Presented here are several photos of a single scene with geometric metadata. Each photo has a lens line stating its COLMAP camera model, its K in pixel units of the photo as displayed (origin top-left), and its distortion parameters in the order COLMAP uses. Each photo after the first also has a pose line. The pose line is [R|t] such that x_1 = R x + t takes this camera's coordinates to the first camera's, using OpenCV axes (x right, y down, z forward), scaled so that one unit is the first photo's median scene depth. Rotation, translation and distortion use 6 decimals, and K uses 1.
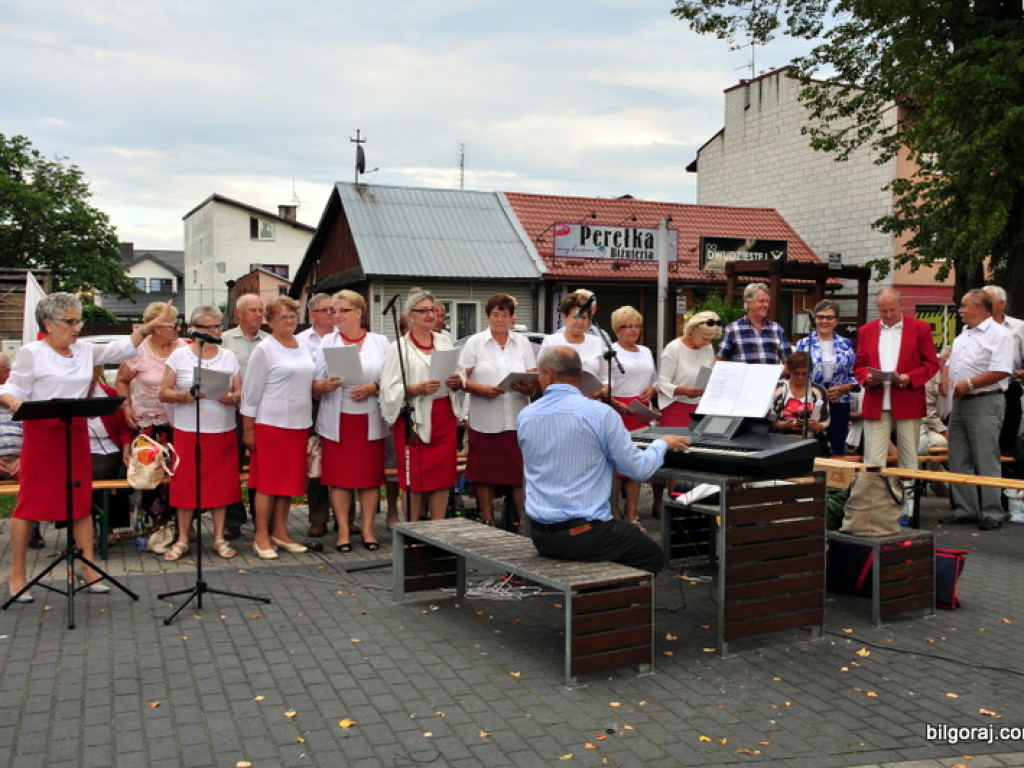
lens RADIAL K [[1131.2, 0, 512.0], [0, 1131.2, 384.0], [0, 0, 1]] dist [-0.072776, 0.294882]
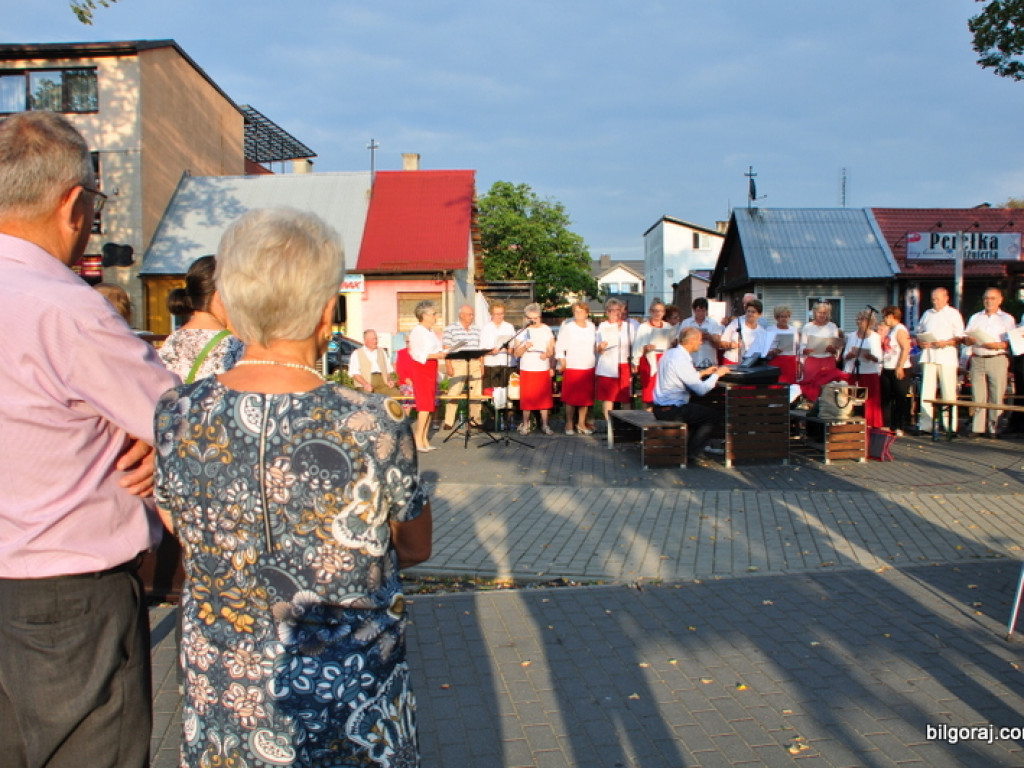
lens RADIAL K [[974.9, 0, 512.0], [0, 974.9, 384.0], [0, 0, 1]] dist [-0.099307, 0.094879]
pose [[0.905941, 0.012494, -0.423220, 0.092787], [-0.006159, 0.999848, 0.016332, 0.008641], [0.423360, -0.012189, 0.905880, -0.132297]]
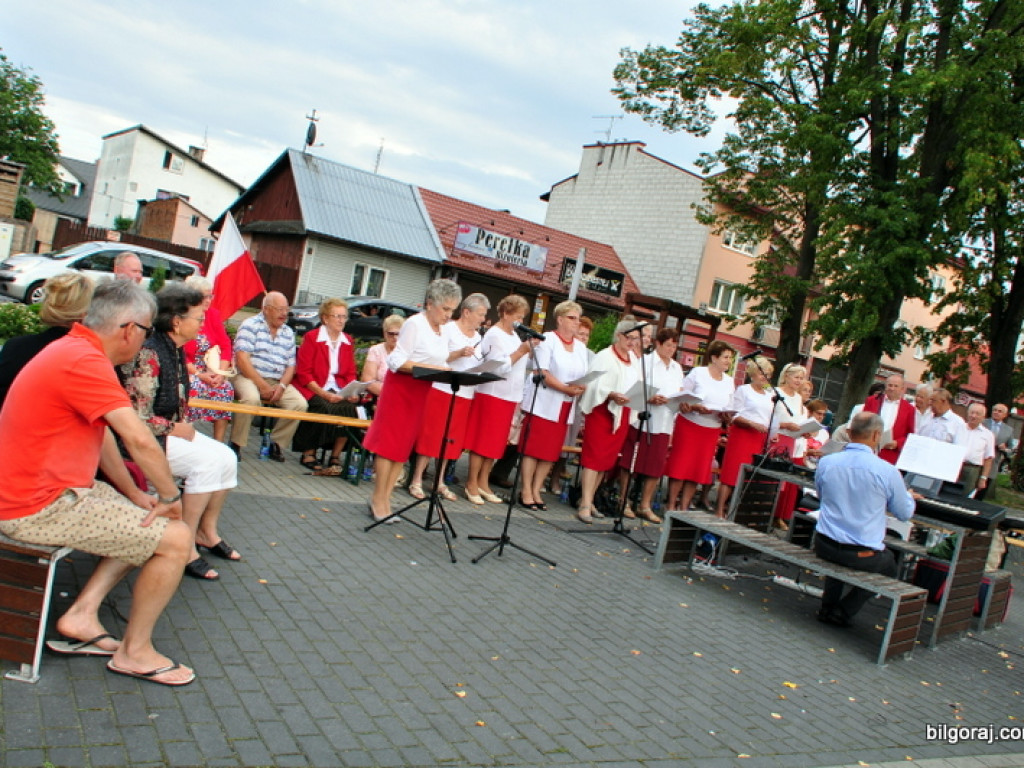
lens RADIAL K [[903.7, 0, 512.0], [0, 903.7, 384.0], [0, 0, 1]] dist [-0.172934, 0.138104]
pose [[0.955234, 0.189919, 0.226847, -0.098634], [-0.200082, 0.979522, 0.022462, -0.000856], [-0.217936, -0.066844, 0.973671, 0.010221]]
